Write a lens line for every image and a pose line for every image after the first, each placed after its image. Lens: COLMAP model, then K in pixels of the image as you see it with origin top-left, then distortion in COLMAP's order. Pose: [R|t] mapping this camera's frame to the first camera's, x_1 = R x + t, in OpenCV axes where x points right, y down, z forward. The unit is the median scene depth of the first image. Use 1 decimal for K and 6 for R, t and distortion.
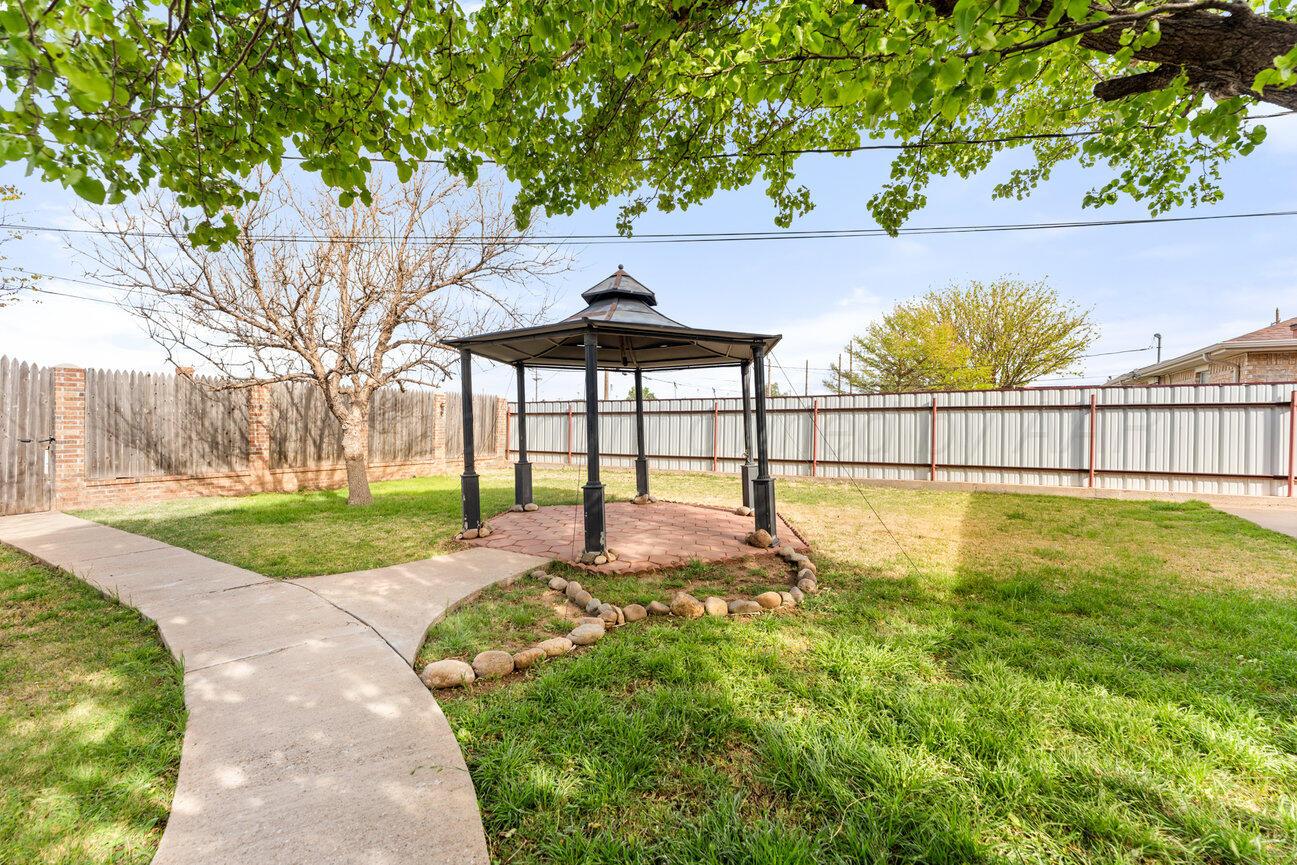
lens RADIAL K [[545.8, 0, 651.9], [0, 545.8, 425.3], [0, 0, 1]] dist [0.000014, -0.000158]
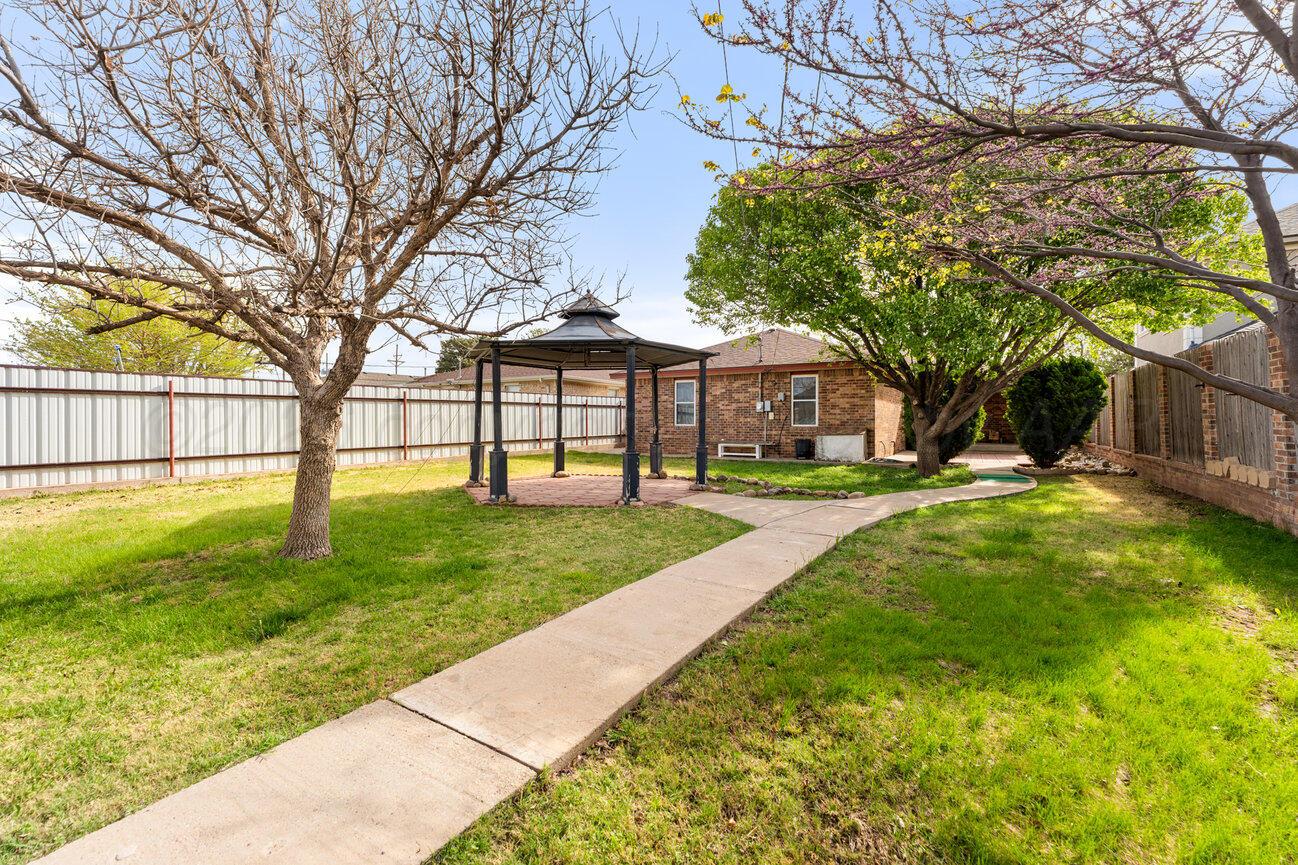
lens RADIAL K [[546.2, 0, 652.4], [0, 546.2, 425.3], [0, 0, 1]] dist [0.000014, -0.000158]
pose [[0.017583, -0.020676, 0.999632, -0.580511], [-0.002297, 0.999783, 0.020719, -0.000524], [-0.999843, -0.002661, 0.017532, 0.355033]]
